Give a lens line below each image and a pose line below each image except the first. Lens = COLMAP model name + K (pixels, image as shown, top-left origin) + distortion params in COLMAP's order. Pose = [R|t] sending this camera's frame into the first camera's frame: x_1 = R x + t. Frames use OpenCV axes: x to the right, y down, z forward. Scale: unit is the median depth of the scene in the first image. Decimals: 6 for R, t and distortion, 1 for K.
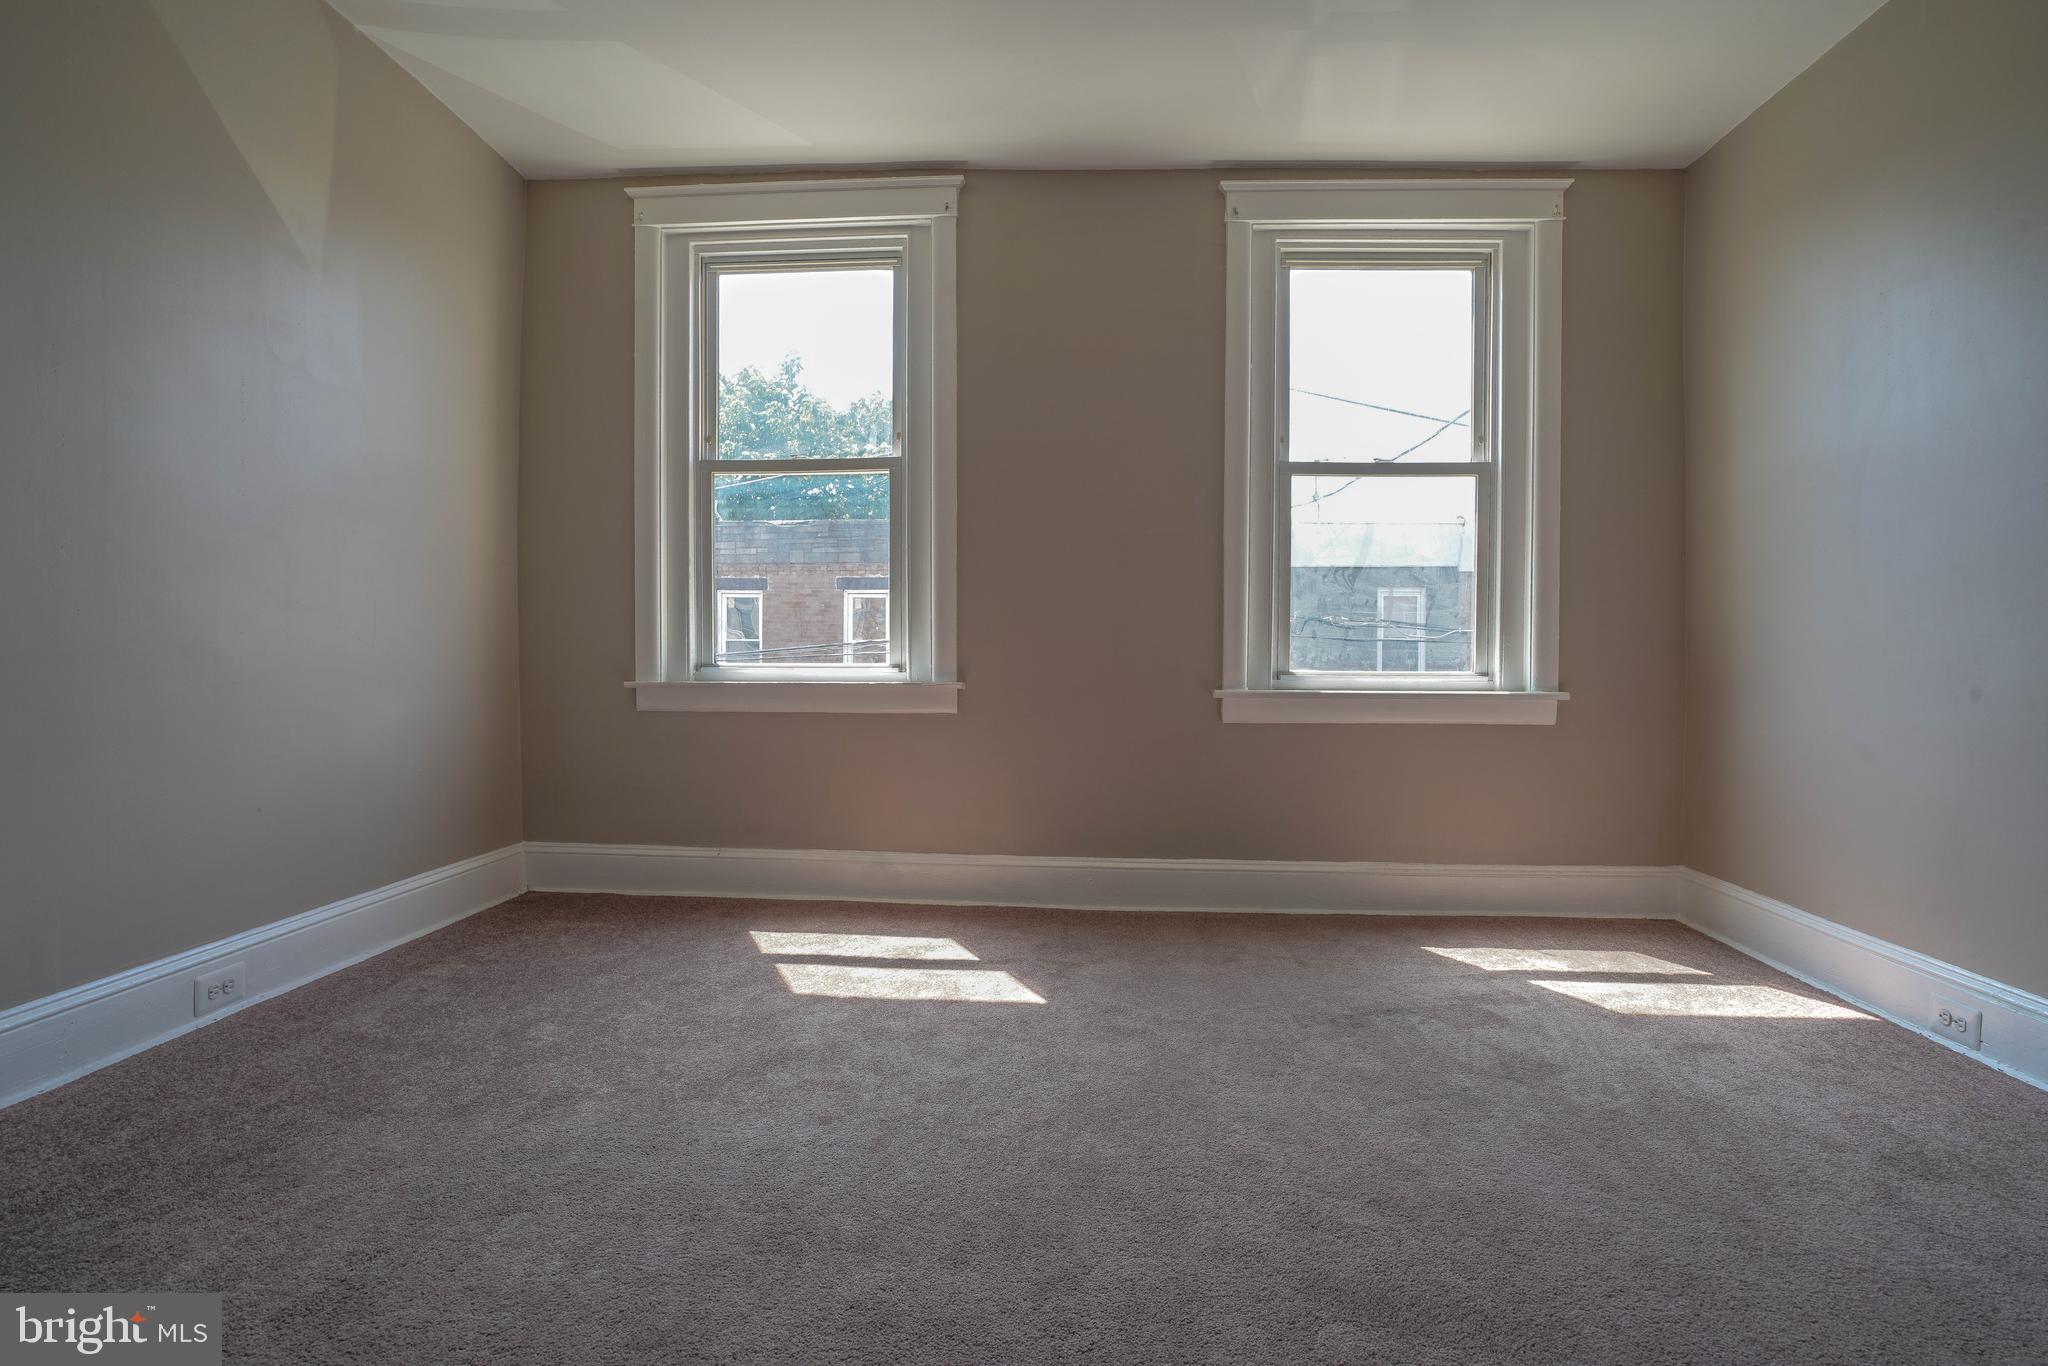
lens RADIAL K [[961.9, 0, 1063.7], [0, 961.9, 657.3], [0, 0, 1]] dist [-0.056022, 0.022919]
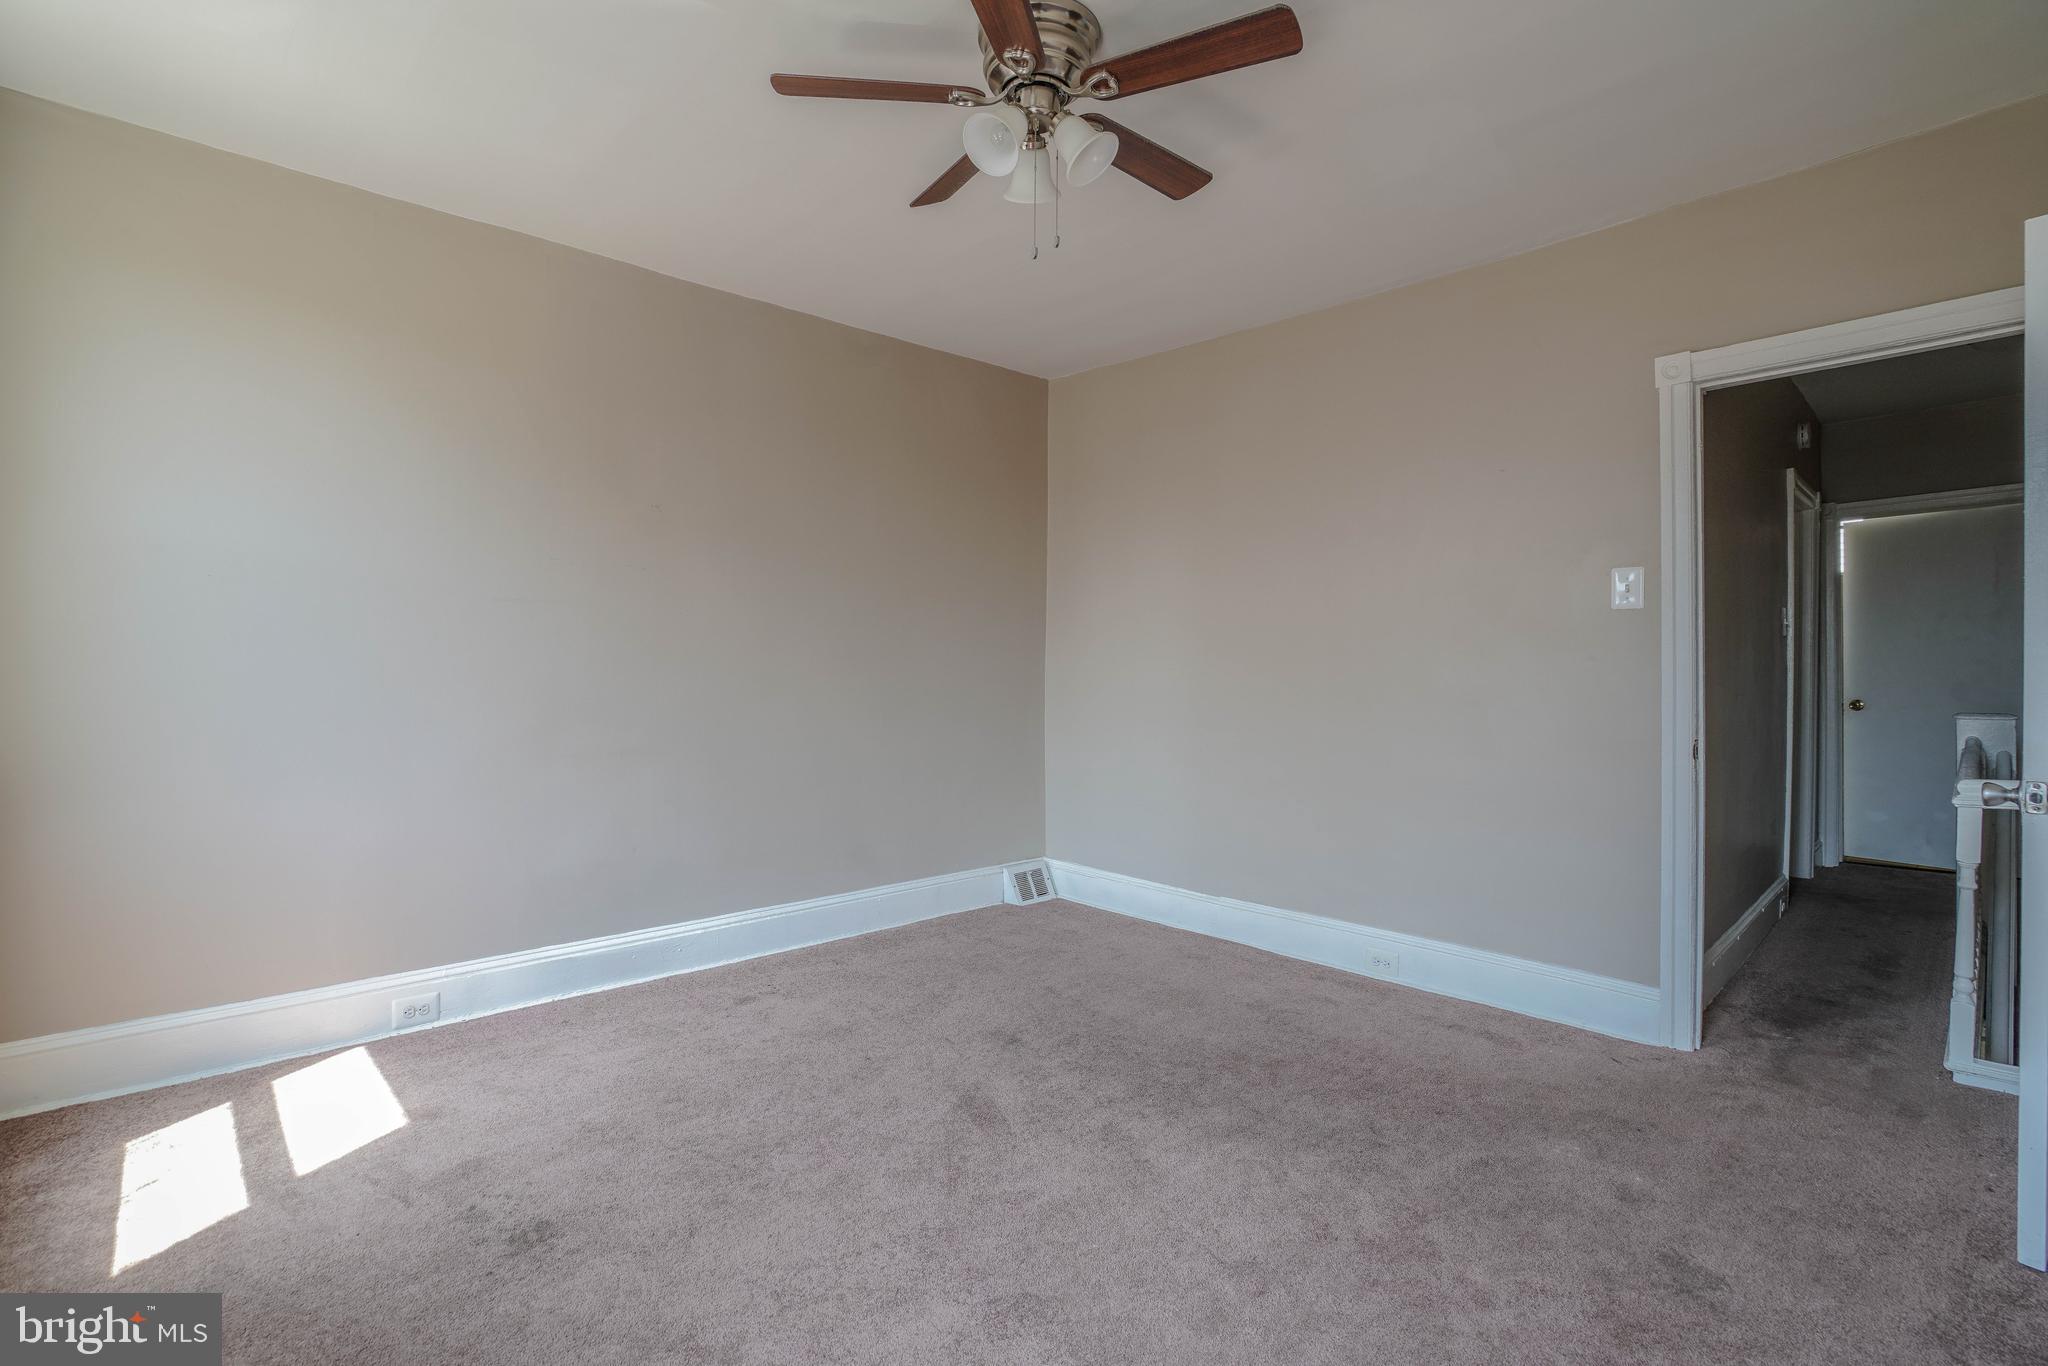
lens RADIAL K [[961.9, 0, 1018.6], [0, 961.9, 676.5], [0, 0, 1]] dist [-0.058164, 0.024029]
pose [[-0.710111, -0.021138, 0.703772, -0.436713], [-0.009836, 0.999750, 0.020104, -0.089859], [-0.704021, 0.007353, -0.710141, 1.013447]]
